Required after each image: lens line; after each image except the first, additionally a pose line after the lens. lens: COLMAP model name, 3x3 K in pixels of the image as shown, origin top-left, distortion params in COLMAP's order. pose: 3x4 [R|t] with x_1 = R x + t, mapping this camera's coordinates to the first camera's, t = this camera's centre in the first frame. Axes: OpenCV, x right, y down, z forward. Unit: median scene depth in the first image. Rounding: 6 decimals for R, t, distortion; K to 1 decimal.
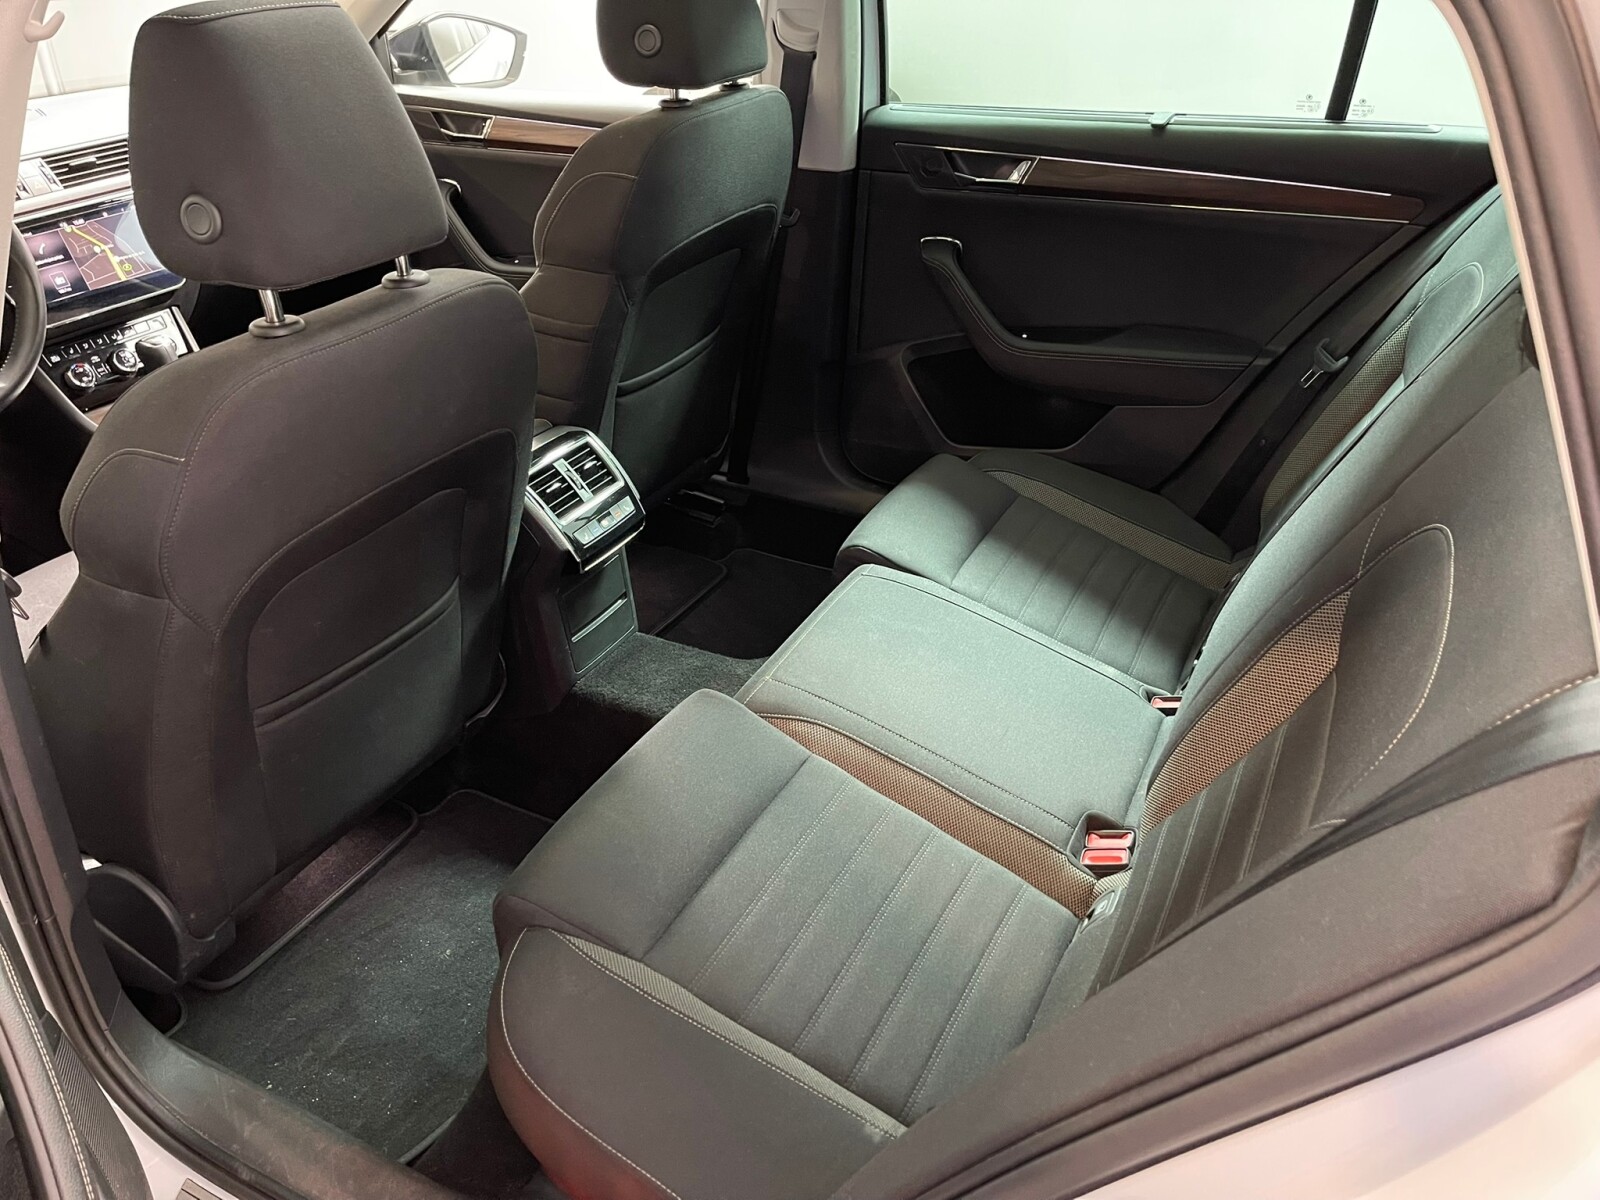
lens RADIAL K [[1210.5, 0, 799.8], [0, 1210.5, 600.4], [0, 0, 1]] dist [0.082534, -0.121004]
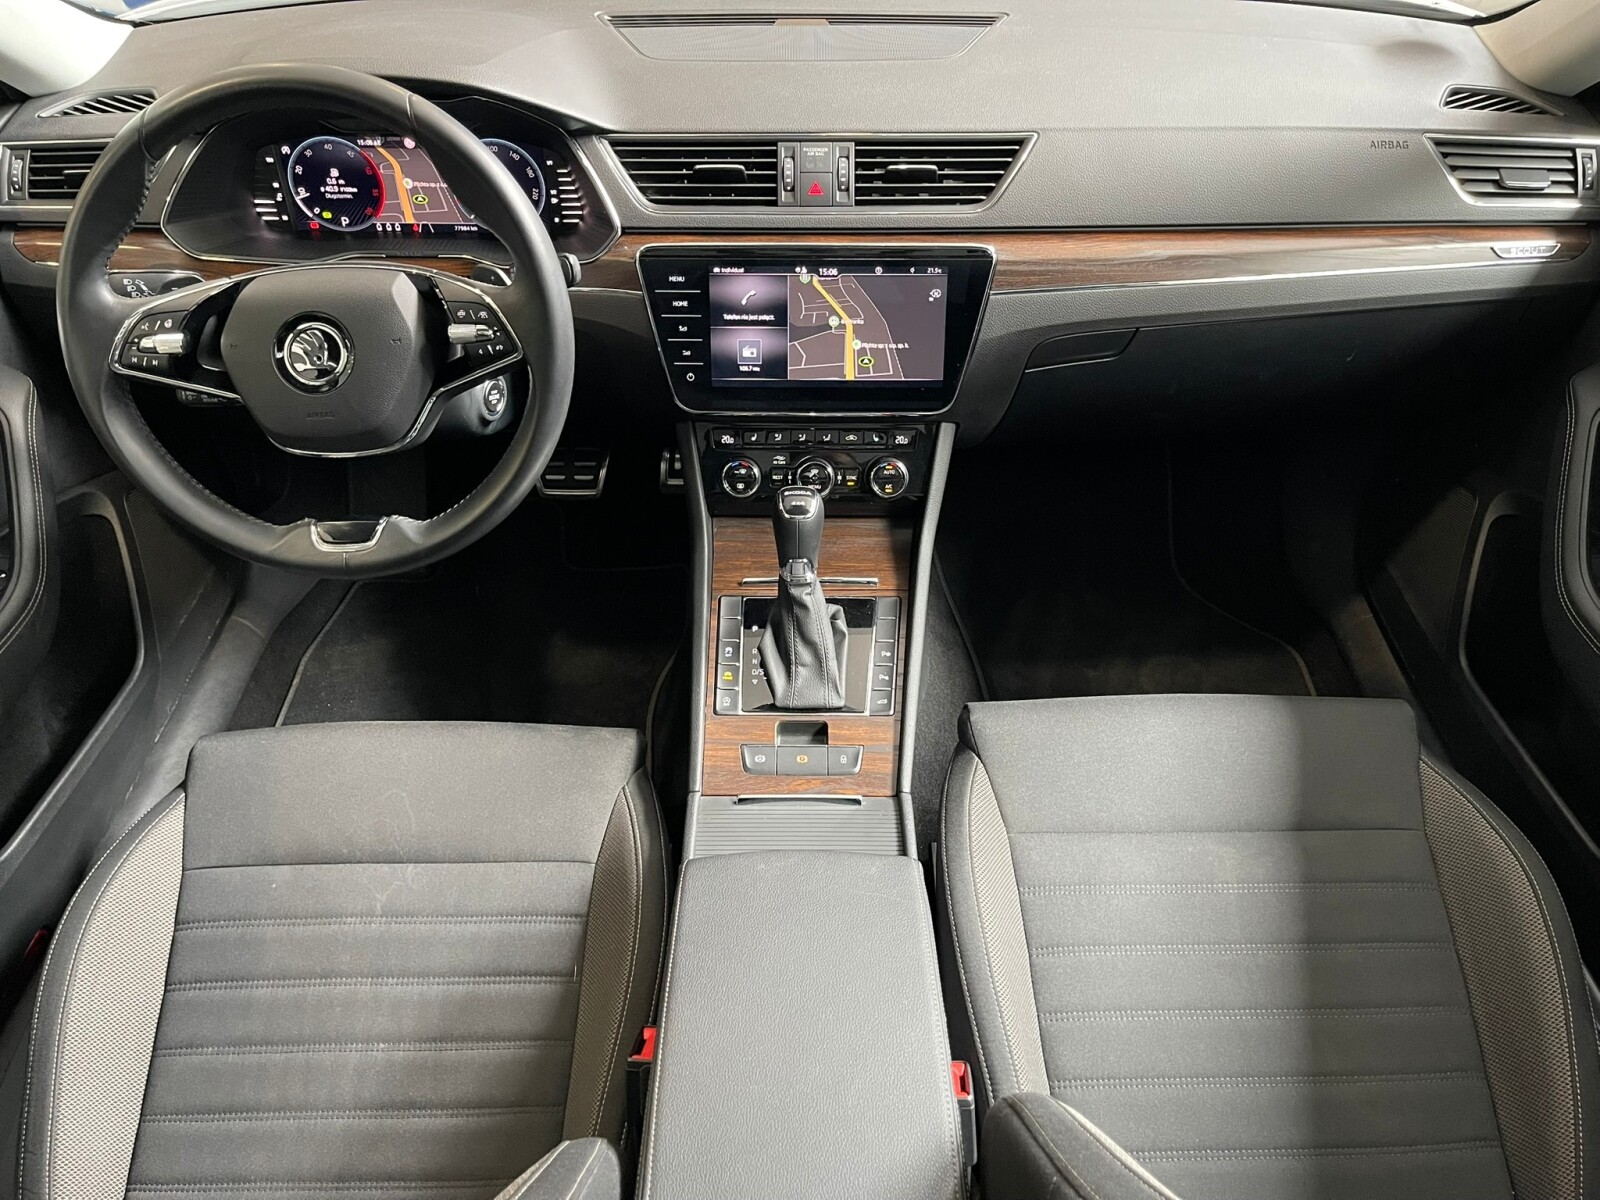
lens RADIAL K [[1210.5, 0, 799.8], [0, 1210.5, 600.4], [0, 0, 1]] dist [0.082534, -0.121004]
pose [[0.458237, 0.596585, -0.658867, -0.102652], [-0.456904, 0.793942, 0.401118, -0.411397], [0.762402, 0.117232, 0.636395, 0.623098]]
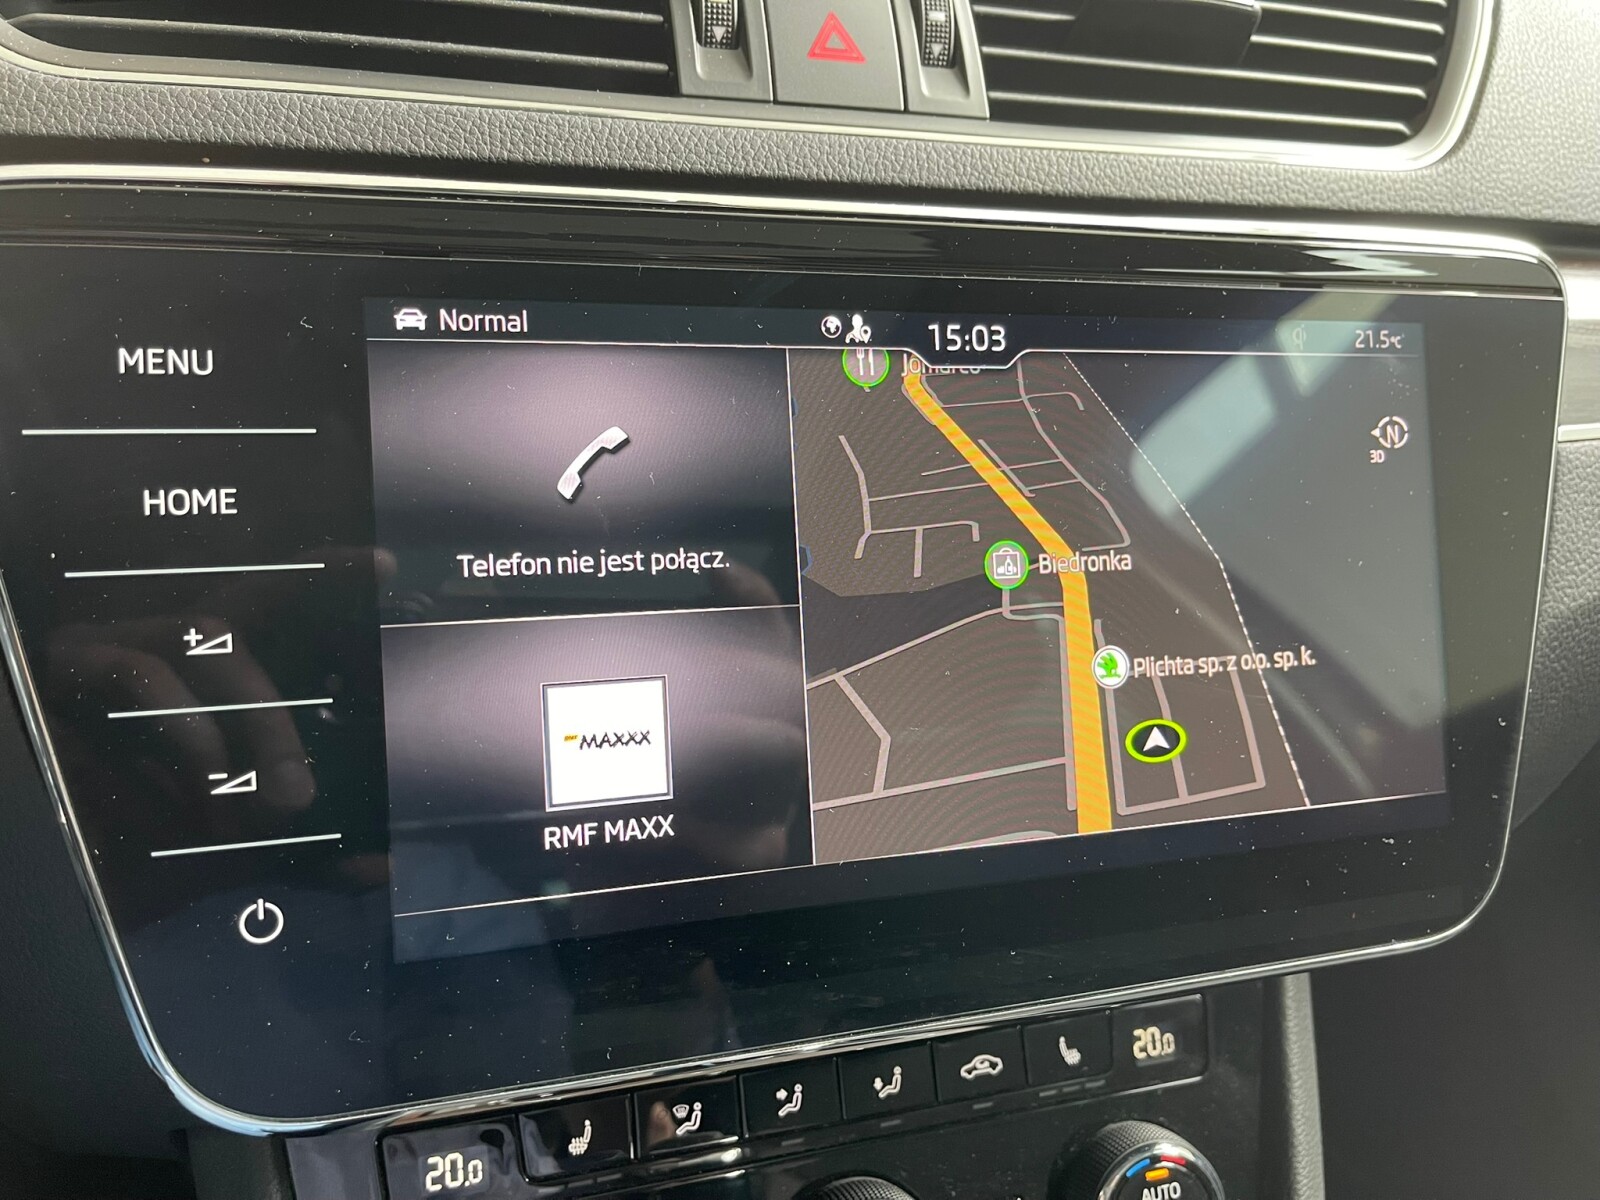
lens RADIAL K [[1216.7, 0, 801.7], [0, 1216.7, 597.0], [0, 0, 1]] dist [0.063643, -0.091403]
pose [[0.708521, 0.302556, -0.637541, -0.508308], [-0.422826, 0.905316, -0.040267, -0.270108], [0.564993, 0.298099, 0.769364, 0.895339]]
